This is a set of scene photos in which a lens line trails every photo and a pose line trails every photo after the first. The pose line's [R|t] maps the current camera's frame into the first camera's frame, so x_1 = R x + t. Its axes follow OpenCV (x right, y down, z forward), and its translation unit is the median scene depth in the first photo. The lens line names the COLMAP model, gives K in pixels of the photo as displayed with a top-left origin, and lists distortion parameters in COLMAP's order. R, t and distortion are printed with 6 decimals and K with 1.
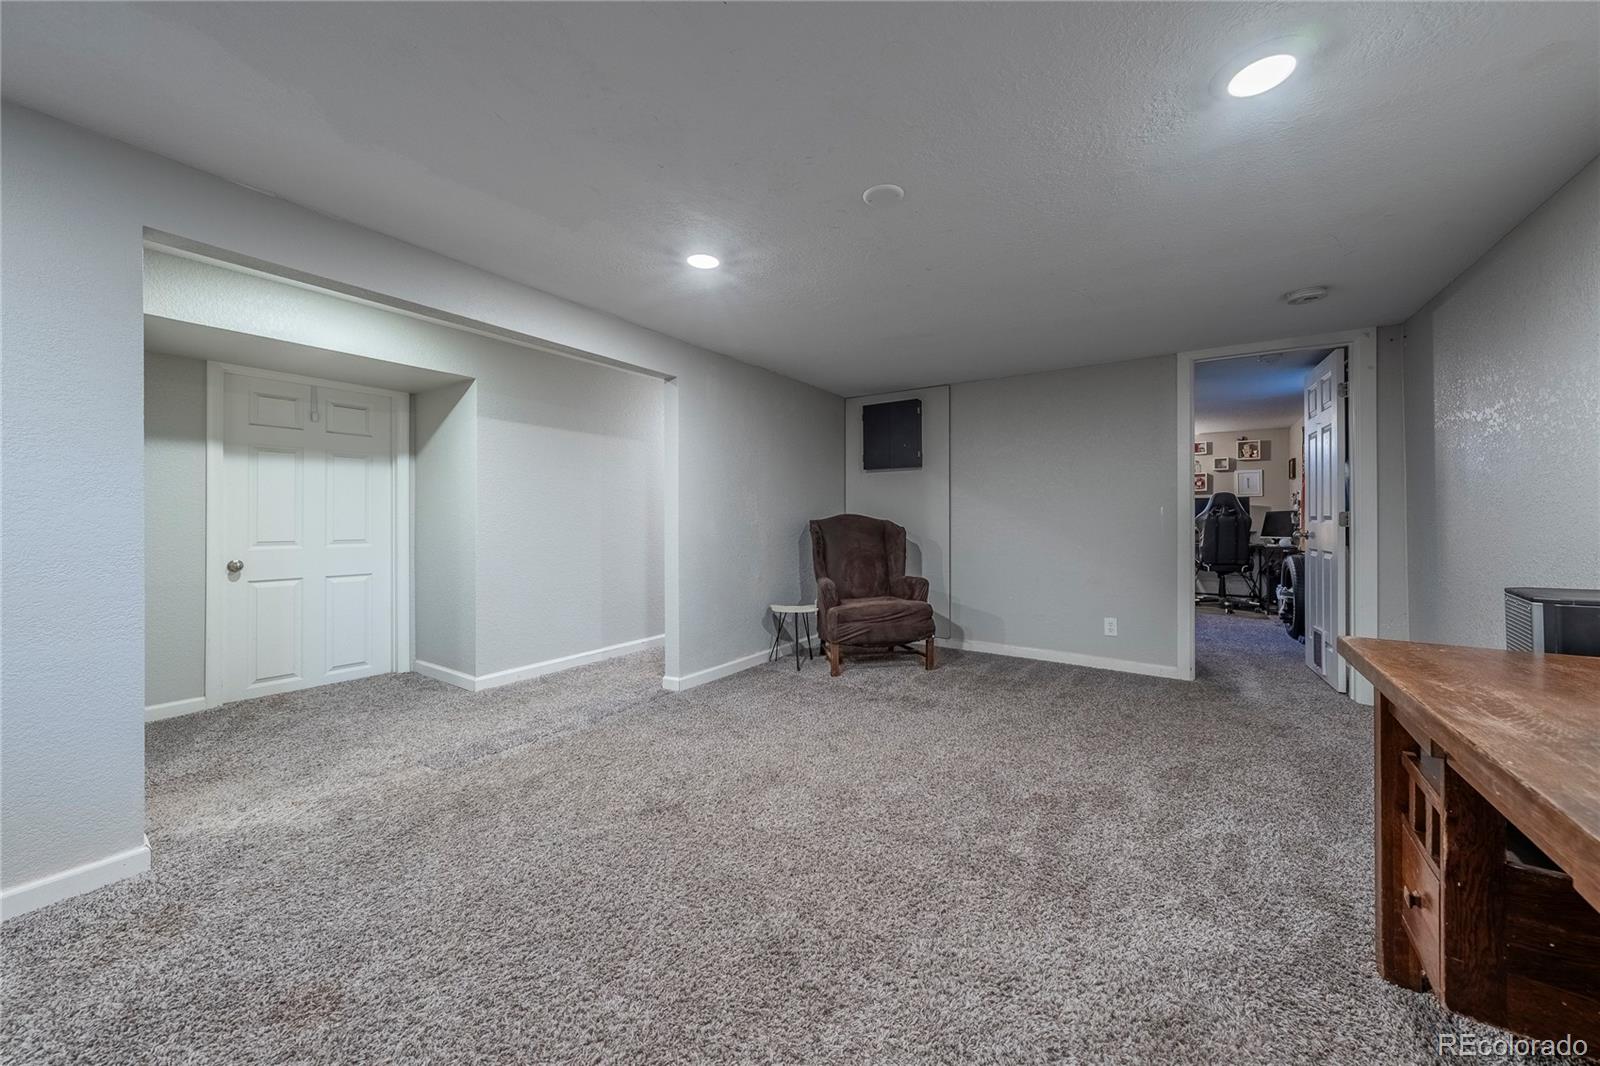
lens RADIAL K [[589.0, 0, 794.4], [0, 589.0, 516.3], [0, 0, 1]] dist [-0.003231, -0.000101]
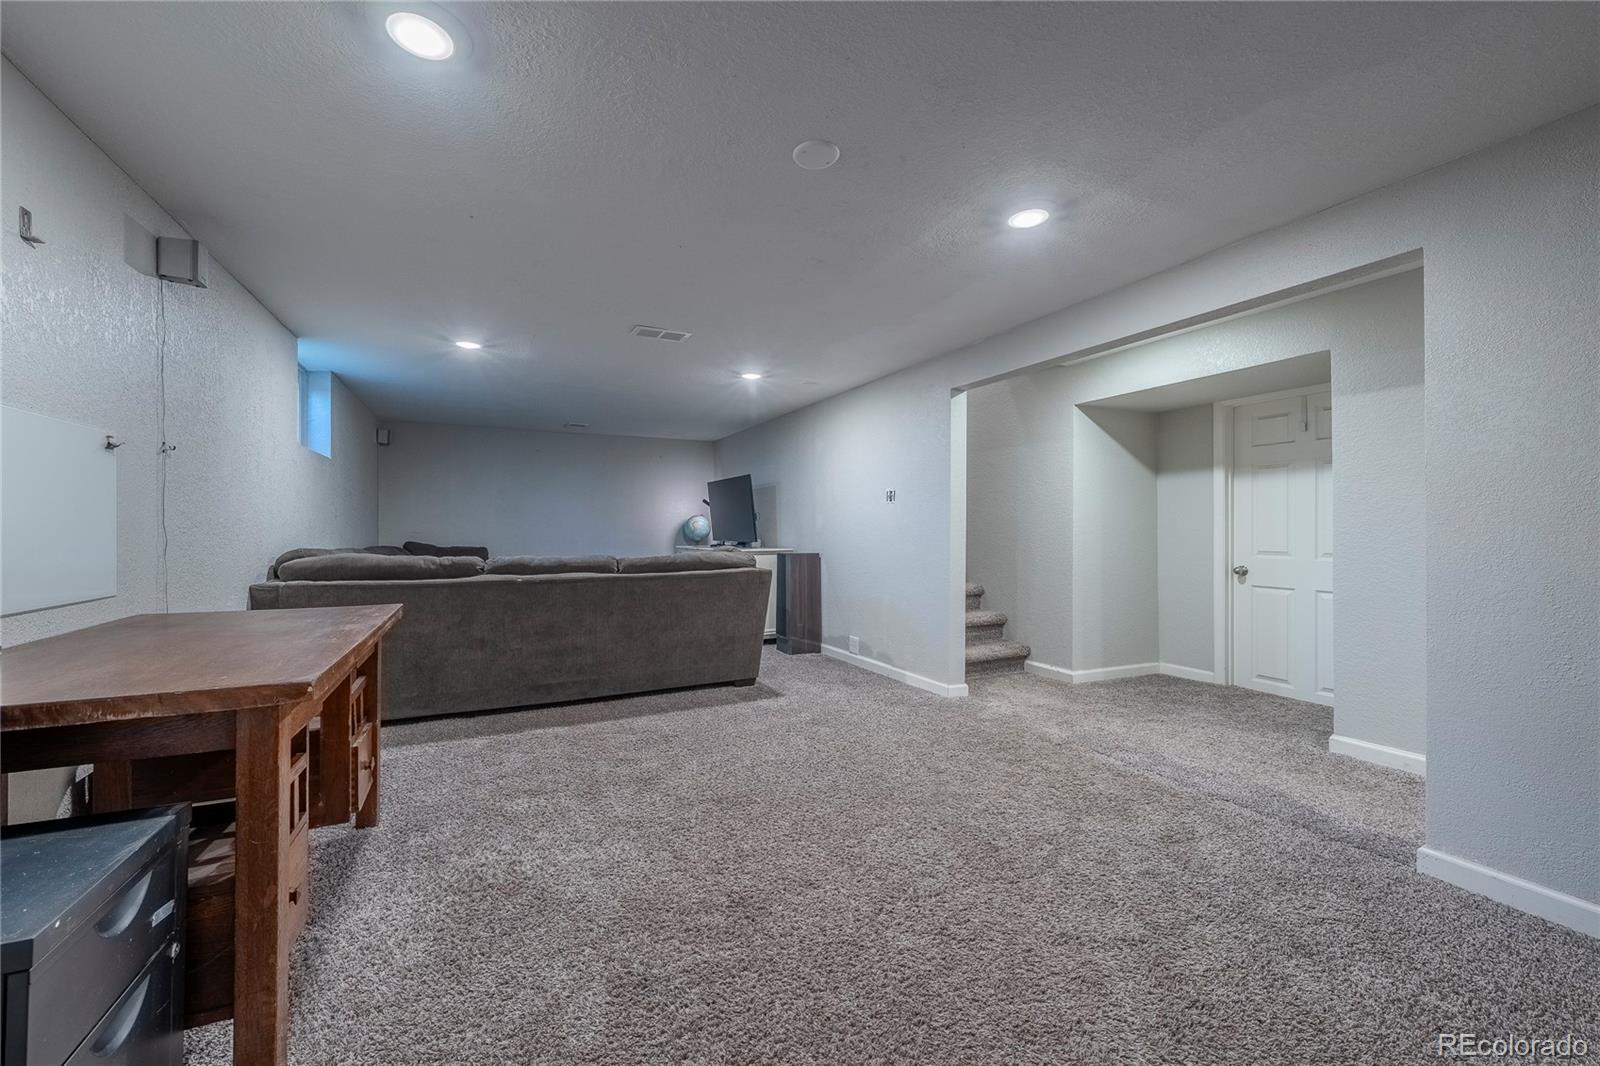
lens RADIAL K [[656.6, 0, 797.0], [0, 656.6, 533.7], [0, 0, 1]] dist [0.001192, 0.000078]
pose [[-0.519076, 0.001593, -0.854727, 0.615291], [0.001398, 0.999999, 0.001015, 0.008229], [0.854727, -0.000668, -0.519078, 0.917458]]
